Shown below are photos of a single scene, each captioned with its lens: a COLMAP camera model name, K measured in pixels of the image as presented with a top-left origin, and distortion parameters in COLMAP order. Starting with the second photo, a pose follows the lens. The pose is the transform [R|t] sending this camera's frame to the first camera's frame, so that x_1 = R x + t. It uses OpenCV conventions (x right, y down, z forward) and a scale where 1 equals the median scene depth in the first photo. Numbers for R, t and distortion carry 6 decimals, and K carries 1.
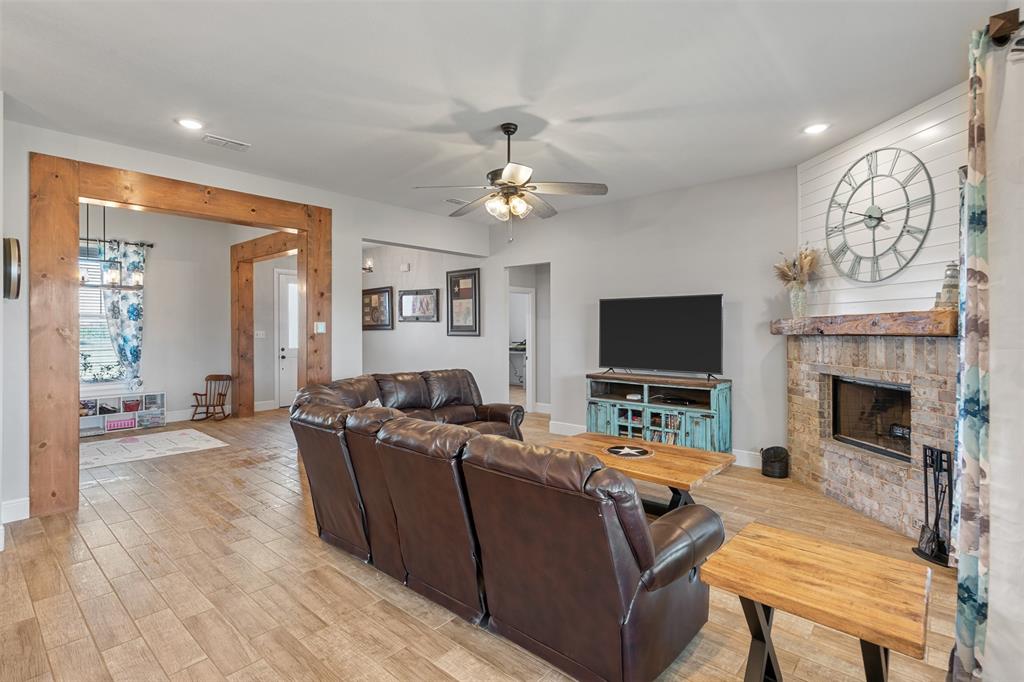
lens RADIAL K [[491.6, 0, 509.1], [0, 491.6, 322.9], [0, 0, 1]] dist [0.001667, -0.000351]
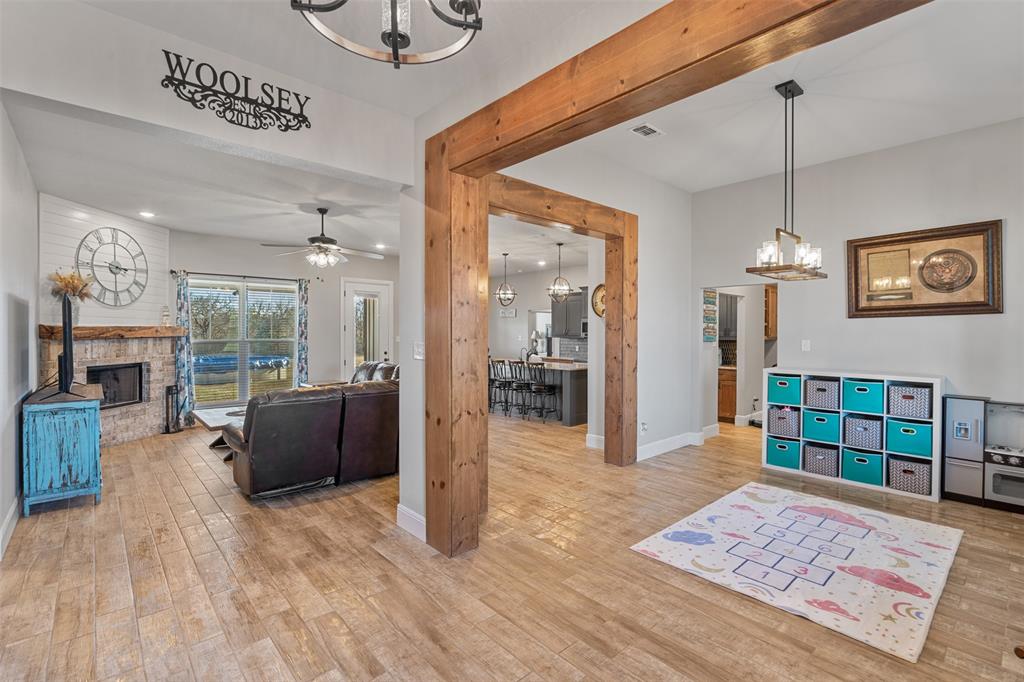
lens RADIAL K [[469.9, 0, 509.2], [0, 469.9, 335.6], [0, 0, 1]] dist [-0.001761, 0.000269]
pose [[-0.992870, -0.001470, 0.119195, -0.711731], [-0.001712, 0.999997, -0.001925, 0.016020], [-0.119192, -0.002115, -0.992869, 2.203396]]
